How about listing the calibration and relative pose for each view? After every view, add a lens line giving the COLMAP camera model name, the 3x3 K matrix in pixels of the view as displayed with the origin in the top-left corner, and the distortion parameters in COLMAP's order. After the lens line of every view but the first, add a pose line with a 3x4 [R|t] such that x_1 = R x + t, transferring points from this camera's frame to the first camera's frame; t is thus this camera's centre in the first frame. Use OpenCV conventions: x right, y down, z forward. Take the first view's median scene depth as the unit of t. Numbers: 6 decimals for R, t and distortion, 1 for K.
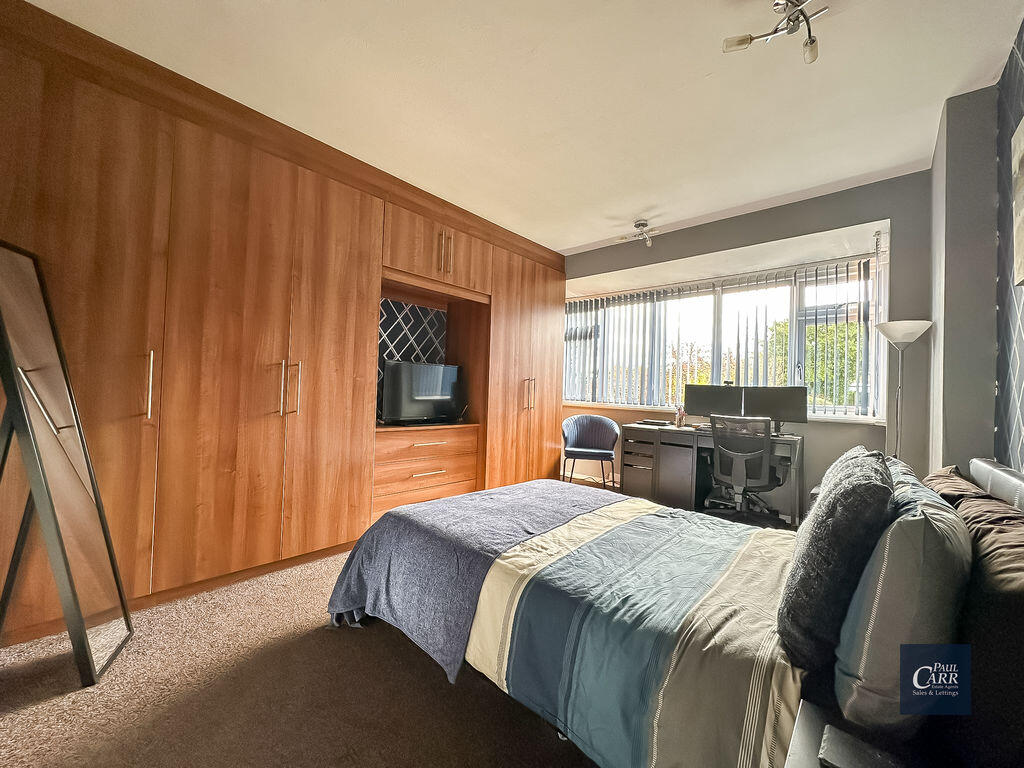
lens RADIAL K [[407.6, 0, 512.9], [0, 407.6, 378.4], [0, 0, 1]] dist [-0.004225, 0.001198]
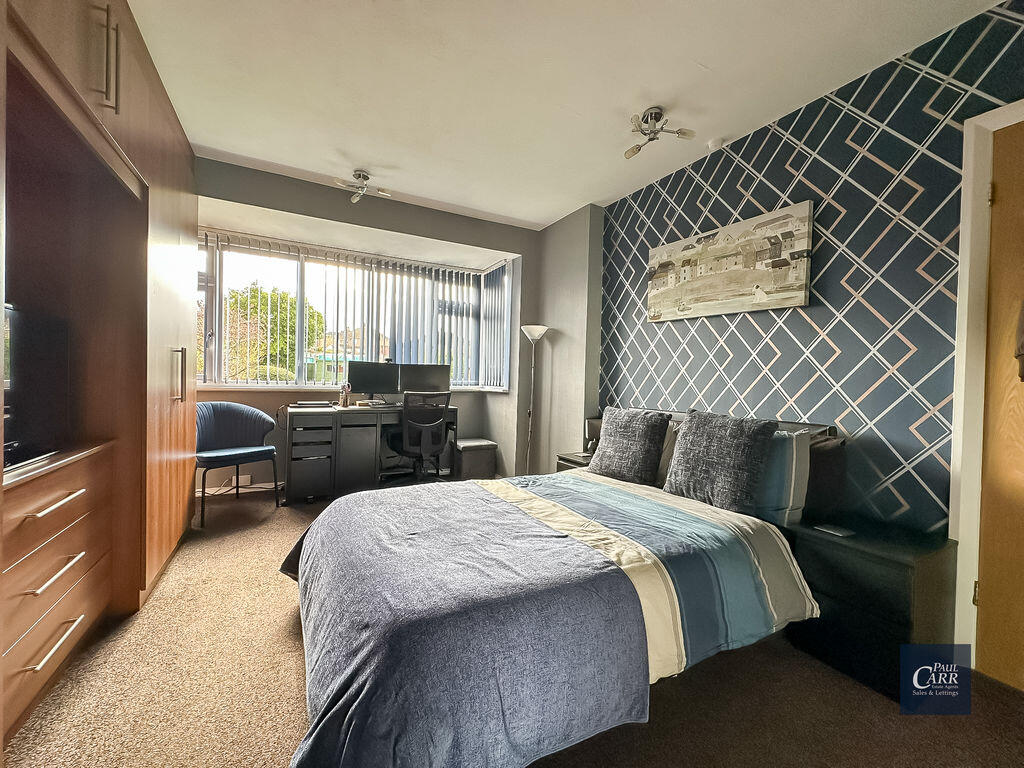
lens RADIAL K [[407.6, 0, 513.6], [0, 407.6, 382.3], [0, 0, 1]] dist [-0.004225, 0.001198]
pose [[0.331614, -0.040616, 0.942541, -0.391425], [-0.042361, 0.997424, 0.057885, -0.007653], [-0.942464, -0.059123, 0.329039, 0.381659]]
